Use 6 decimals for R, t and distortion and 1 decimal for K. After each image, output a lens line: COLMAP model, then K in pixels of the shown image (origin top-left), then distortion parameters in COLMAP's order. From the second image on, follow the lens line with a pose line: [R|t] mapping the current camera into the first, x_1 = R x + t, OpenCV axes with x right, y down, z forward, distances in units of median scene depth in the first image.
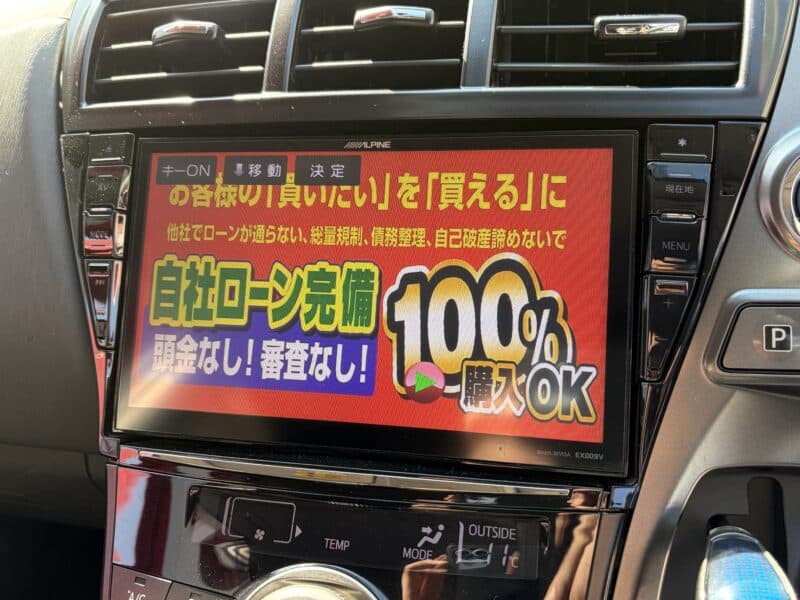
lens RADIAL K [[756.8, 0, 400.0], [0, 756.8, 300.0], [0, 0, 1]] dist [0.006188, 0.015123]
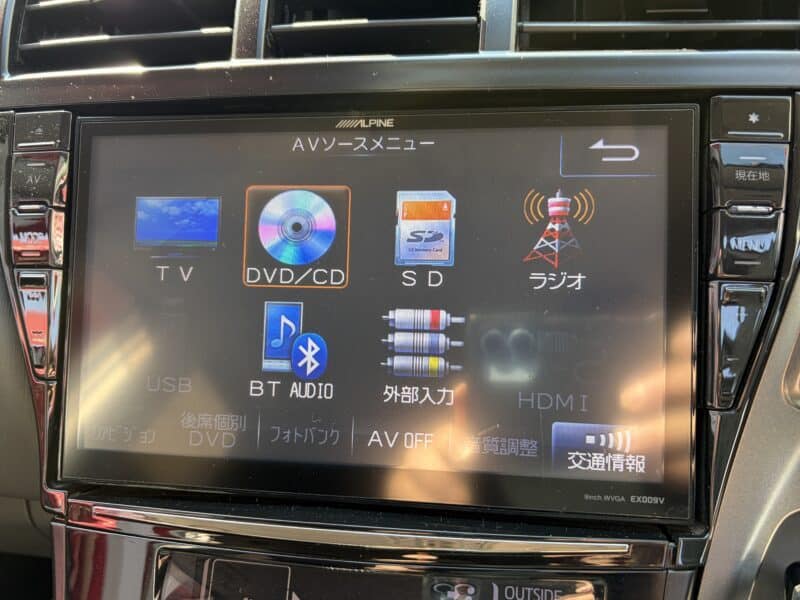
lens RADIAL K [[756.8, 0, 400.0], [0, 756.8, 300.0], [0, 0, 1]] dist [0.006188, 0.015123]
pose [[0.997617, -0.024804, 0.064375, -0.060064], [0.022240, 0.998942, 0.040244, -0.045628], [-0.065306, -0.038717, 0.997114, 0.169602]]
